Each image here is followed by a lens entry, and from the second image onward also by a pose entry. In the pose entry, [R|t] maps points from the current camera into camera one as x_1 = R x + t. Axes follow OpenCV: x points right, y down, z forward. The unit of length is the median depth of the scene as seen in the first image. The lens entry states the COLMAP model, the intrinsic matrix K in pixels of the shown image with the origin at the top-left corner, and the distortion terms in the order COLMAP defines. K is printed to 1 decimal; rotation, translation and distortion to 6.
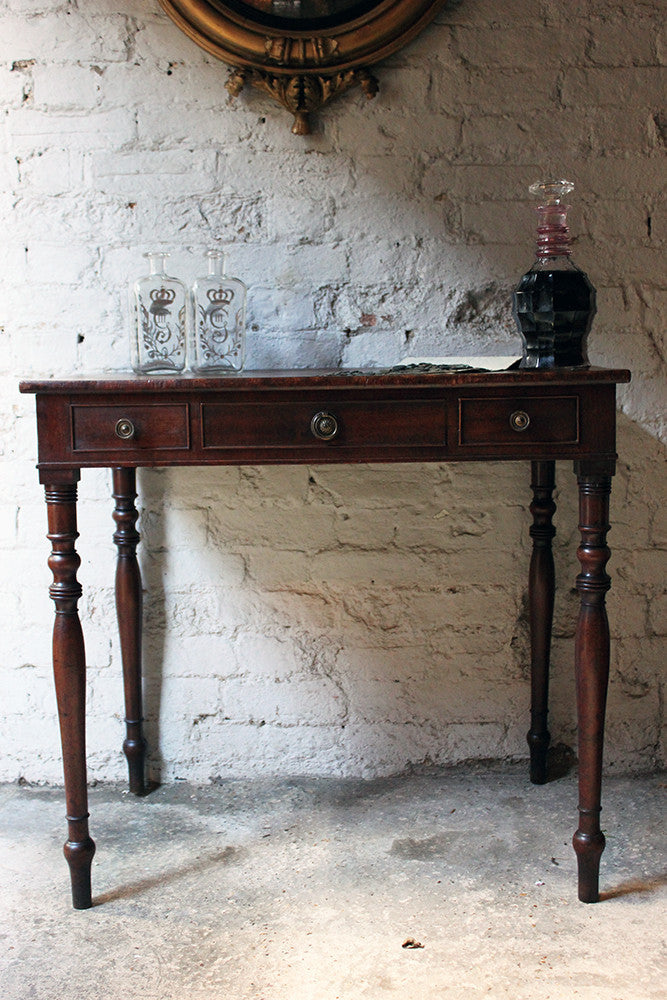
lens RADIAL K [[1179.6, 0, 338.6], [0, 1179.6, 523.0], [0, 0, 1]] dist [-0.055247, 0.000000]
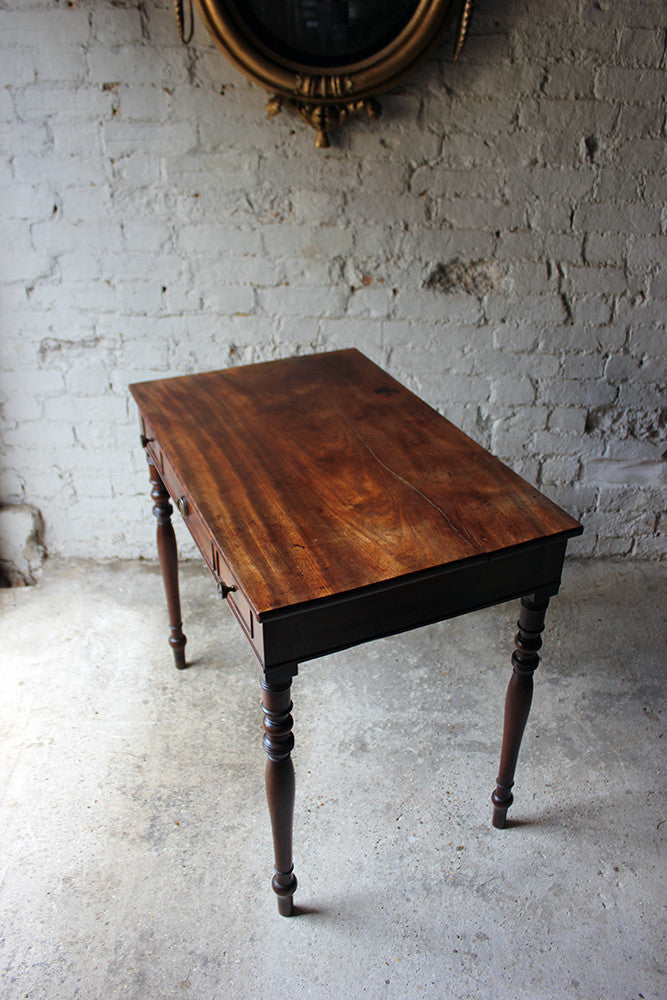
lens RADIAL K [[805.4, 0, 336.3], [0, 805.4, 504.1], [0, 0, 1]] dist [-0.161870, 0.130959]
pose [[0.999681, 0.022139, 0.012146, -0.017603], [-0.025133, 0.918891, 0.393710, -0.304800], [-0.002444, -0.393890, 0.919154, 0.017733]]
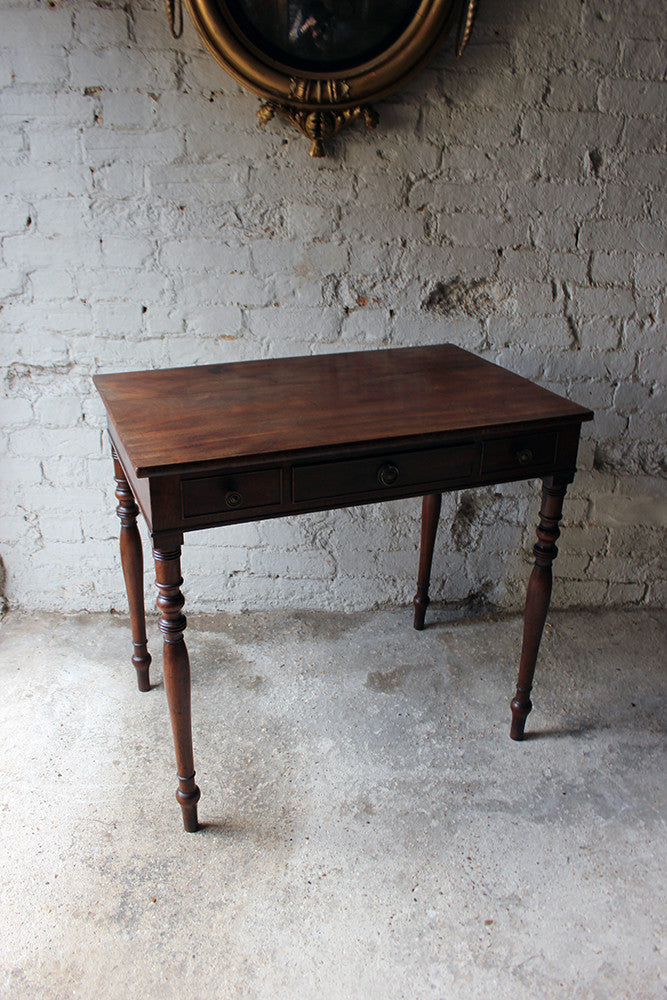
lens RADIAL K [[807.8, 0, 334.1], [0, 807.8, 511.9], [0, 0, 1]] dist [-0.158710, 0.126573]
pose [[0.998779, 0.018743, 0.045699, -0.043814], [-0.031155, 0.956999, 0.288413, -0.206488], [-0.038328, -0.289485, 0.956415, 0.073858]]
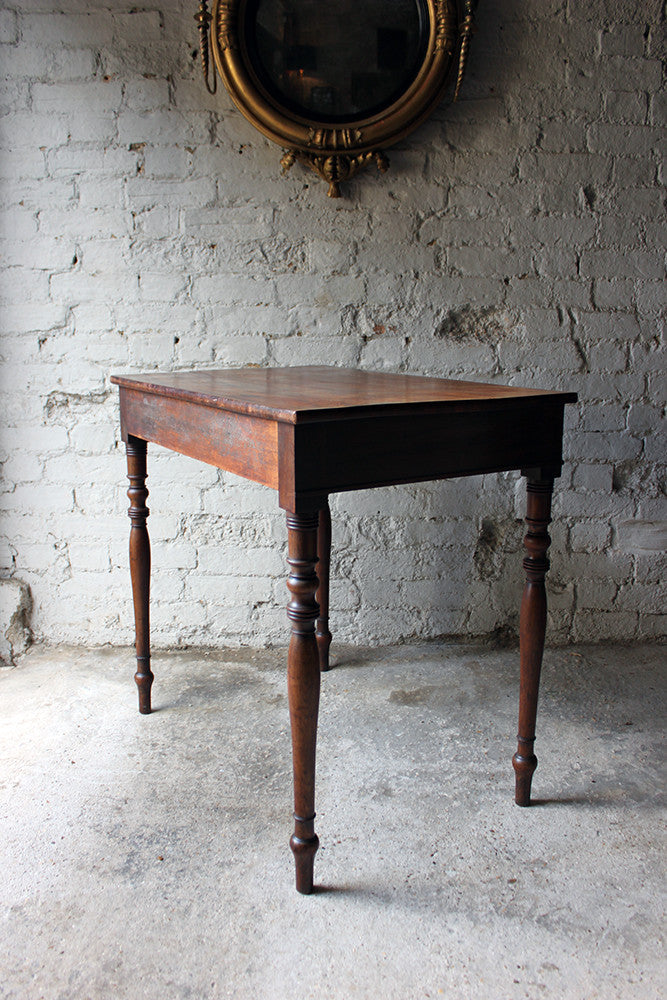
lens RADIAL K [[845.6, 0, 338.6], [0, 845.6, 514.6], [0, 0, 1]] dist [-0.152705, 0.128454]
pose [[0.999894, 0.013995, -0.004019, -0.016880], [-0.013576, 0.995849, 0.089997, -0.041208], [0.005262, -0.089933, 0.995934, -0.025384]]
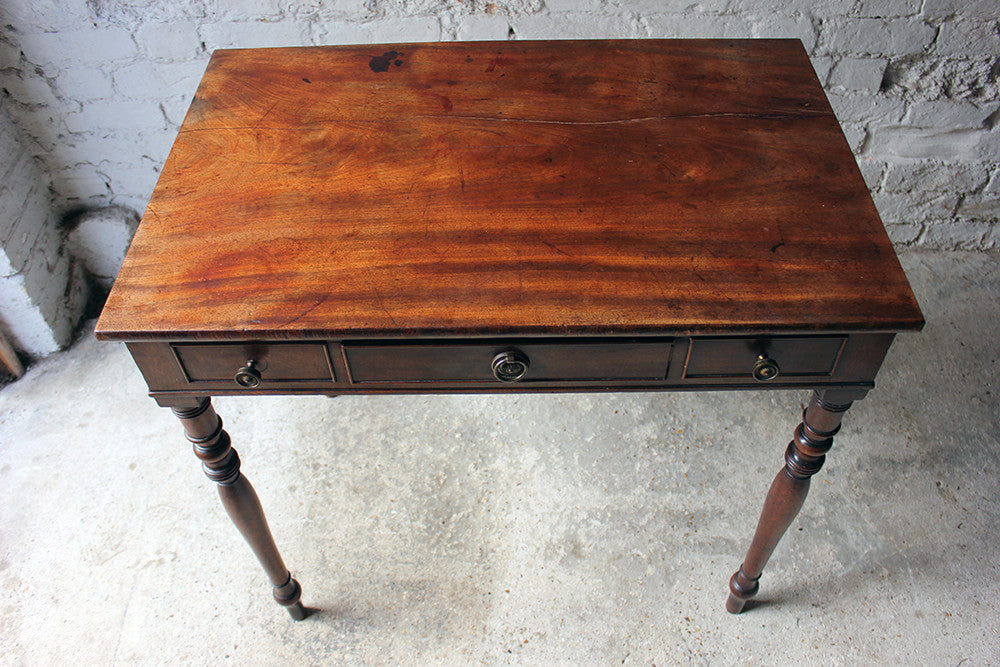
lens RADIAL K [[845.6, 0, 514.7], [0, 845.6, 328.4], [0, 0, 1]] dist [-0.152705, 0.128454]
pose [[0.999976, -0.006371, 0.002681, -0.024373], [0.003045, 0.754217, 0.656619, -0.325001], [-0.006205, -0.656595, 0.754218, 0.301788]]
